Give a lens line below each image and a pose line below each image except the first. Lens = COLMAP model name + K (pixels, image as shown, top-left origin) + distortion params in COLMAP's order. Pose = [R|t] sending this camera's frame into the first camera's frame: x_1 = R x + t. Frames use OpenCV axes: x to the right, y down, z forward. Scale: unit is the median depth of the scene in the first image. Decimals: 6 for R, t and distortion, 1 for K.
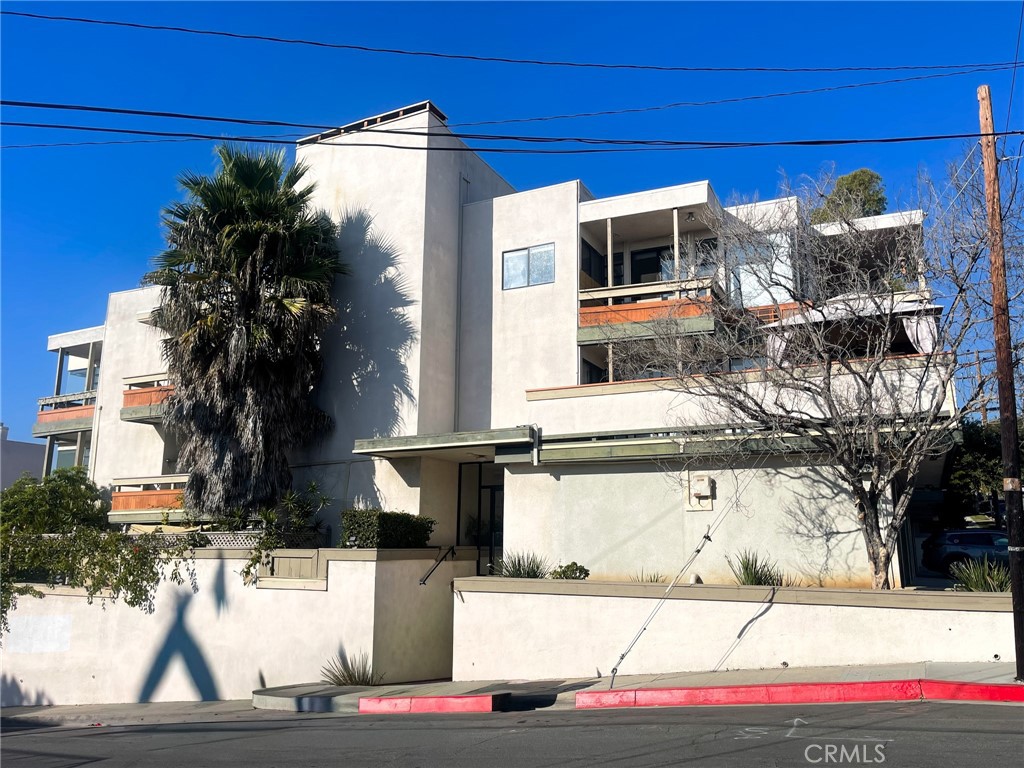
lens RADIAL K [[784.7, 0, 520.4], [0, 784.7, 387.8], [0, 0, 1]] dist [0.047773, -0.047885]
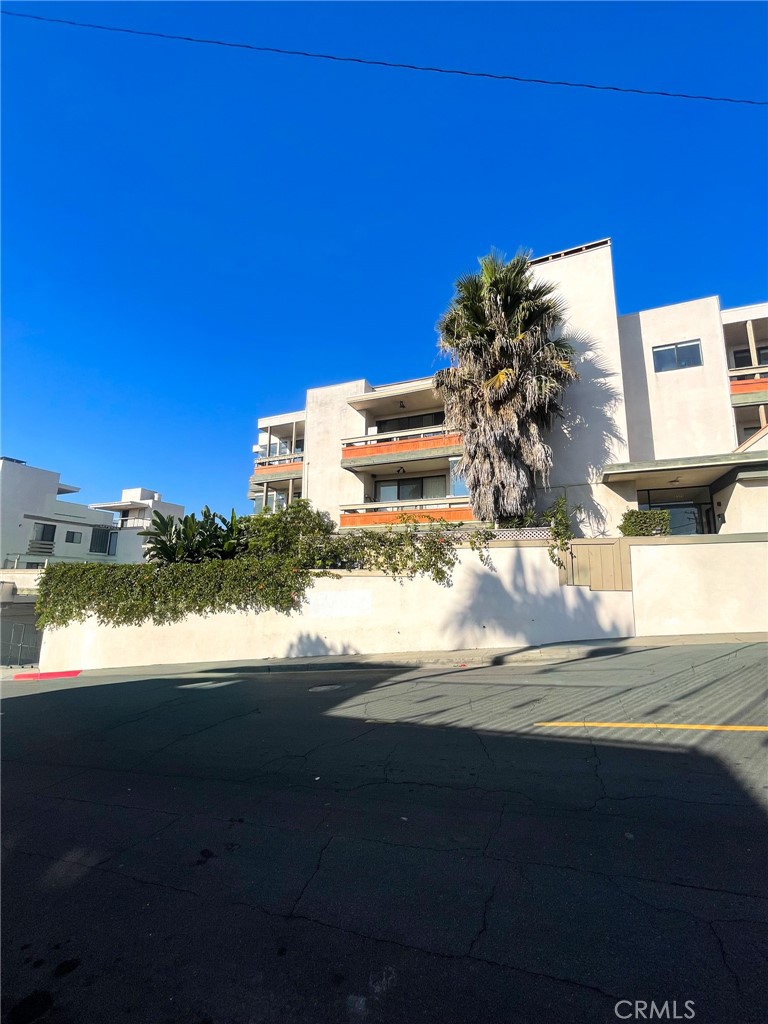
lens RADIAL K [[414.7, 0, 385.8], [0, 414.7, 509.5], [0, 0, 1]] dist [-0.000282, -0.000130]
pose [[0.998105, 0.018106, 0.058806, -0.586261], [-0.019812, 0.999396, 0.028563, 0.121653], [-0.058253, -0.029674, 0.997861, 0.268747]]
